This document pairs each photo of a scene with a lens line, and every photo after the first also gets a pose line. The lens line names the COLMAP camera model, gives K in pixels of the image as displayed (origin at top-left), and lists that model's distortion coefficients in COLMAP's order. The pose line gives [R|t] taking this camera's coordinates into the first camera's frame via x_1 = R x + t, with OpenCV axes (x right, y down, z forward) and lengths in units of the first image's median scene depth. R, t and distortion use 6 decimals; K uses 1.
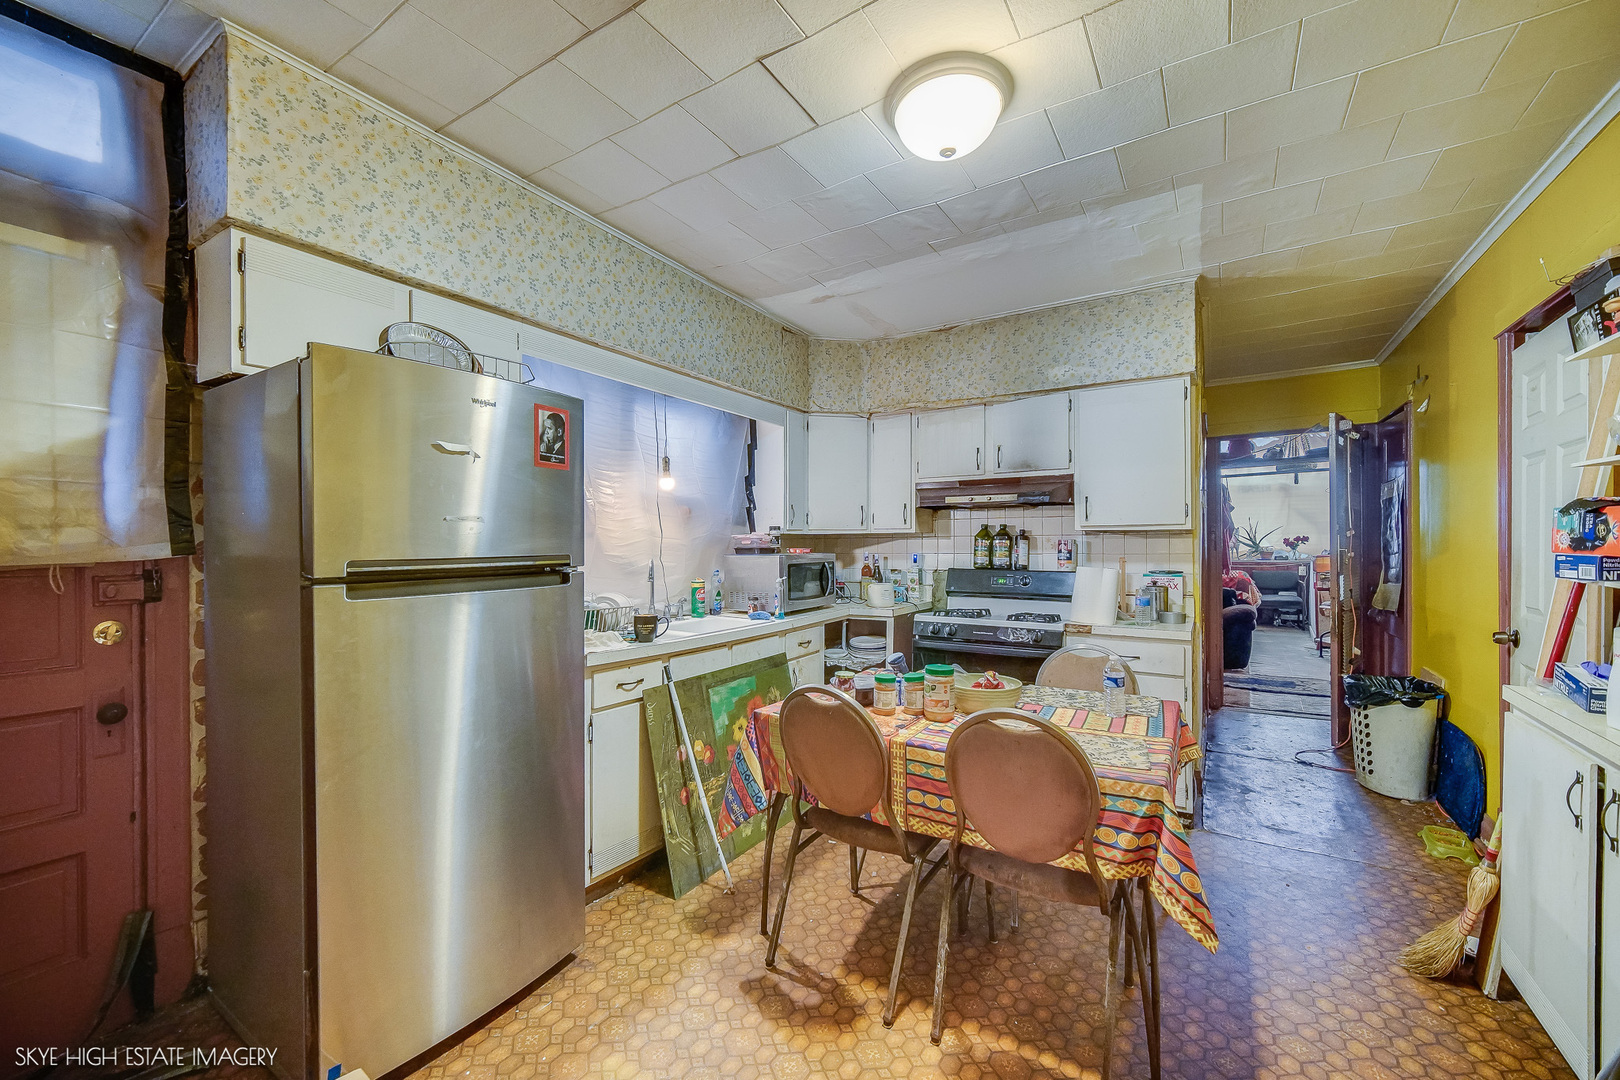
lens RADIAL K [[645.9, 0, 813.4], [0, 645.9, 540.5], [0, 0, 1]] dist [0.001830, 0.000033]
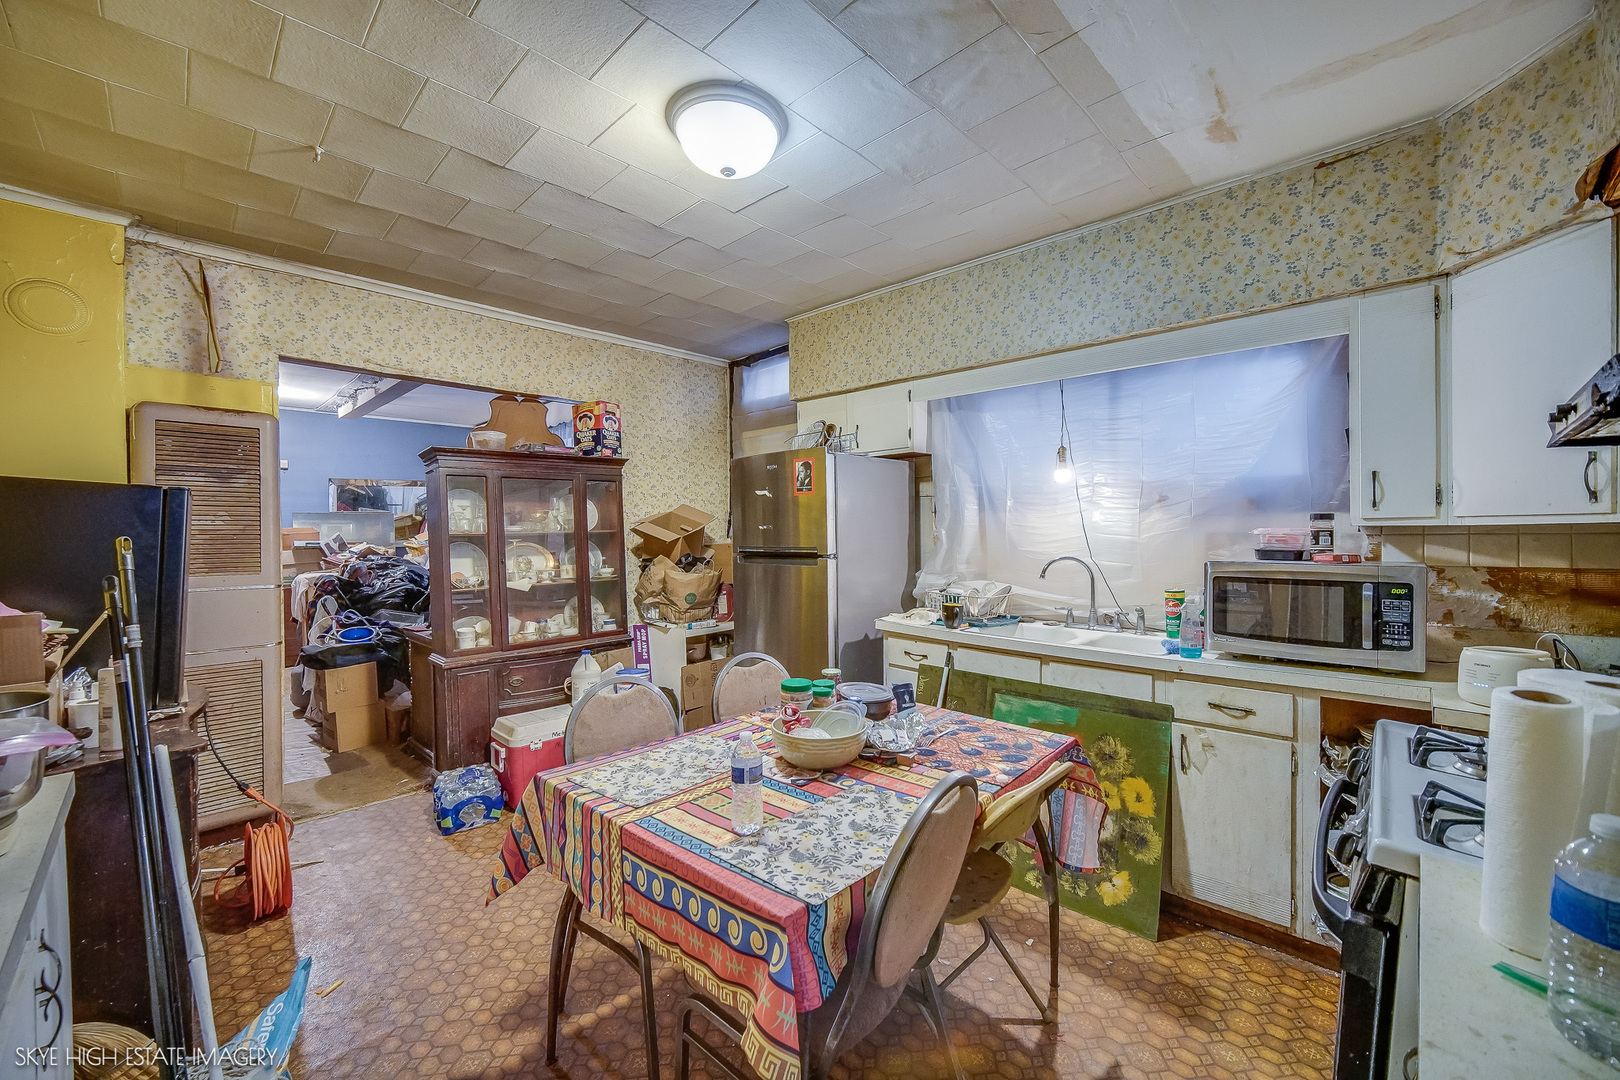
lens RADIAL K [[645.9, 0, 815.1], [0, 645.9, 541.4], [0, 0, 1]] dist [0.001830, 0.000033]
pose [[-0.207475, 0.013943, -0.978141, 0.790444], [0.003892, 0.999902, 0.013428, -0.009564], [0.978233, -0.001021, -0.207509, 0.890393]]
